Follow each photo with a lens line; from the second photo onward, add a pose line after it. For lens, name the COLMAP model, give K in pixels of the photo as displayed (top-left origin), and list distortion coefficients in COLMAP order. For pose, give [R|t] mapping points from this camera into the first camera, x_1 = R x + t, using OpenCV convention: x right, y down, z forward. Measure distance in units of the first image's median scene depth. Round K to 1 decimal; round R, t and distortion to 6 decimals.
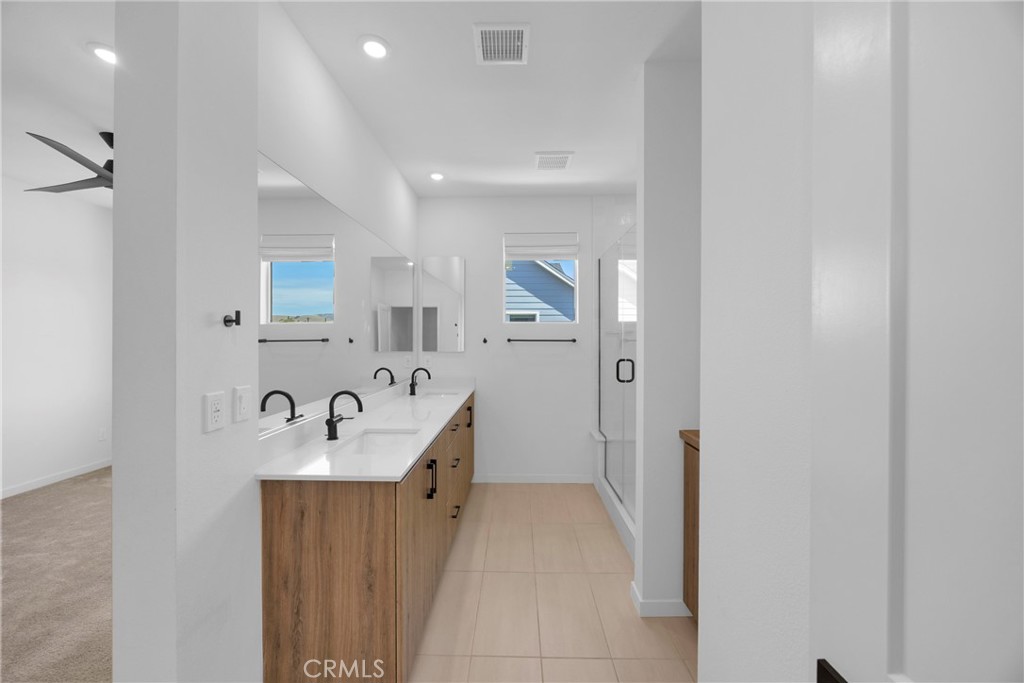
lens RADIAL K [[386.8, 0, 511.9], [0, 386.8, 338.4], [0, 0, 1]] dist [-0.009624, 0.000129]
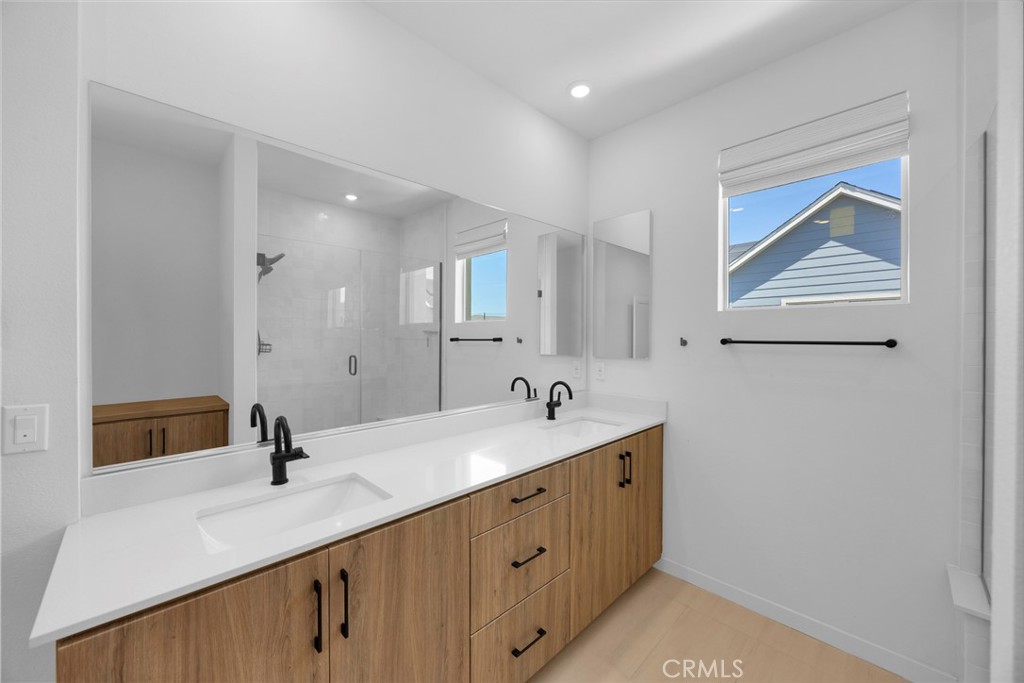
lens RADIAL K [[386.8, 0, 513.2], [0, 386.8, 339.3], [0, 0, 1]] dist [-0.009624, 0.000129]
pose [[0.702443, 0.005723, -0.711717, 0.172925], [0.000492, 0.999964, 0.008527, -0.003393], [0.711740, -0.006340, 0.702415, 0.411483]]
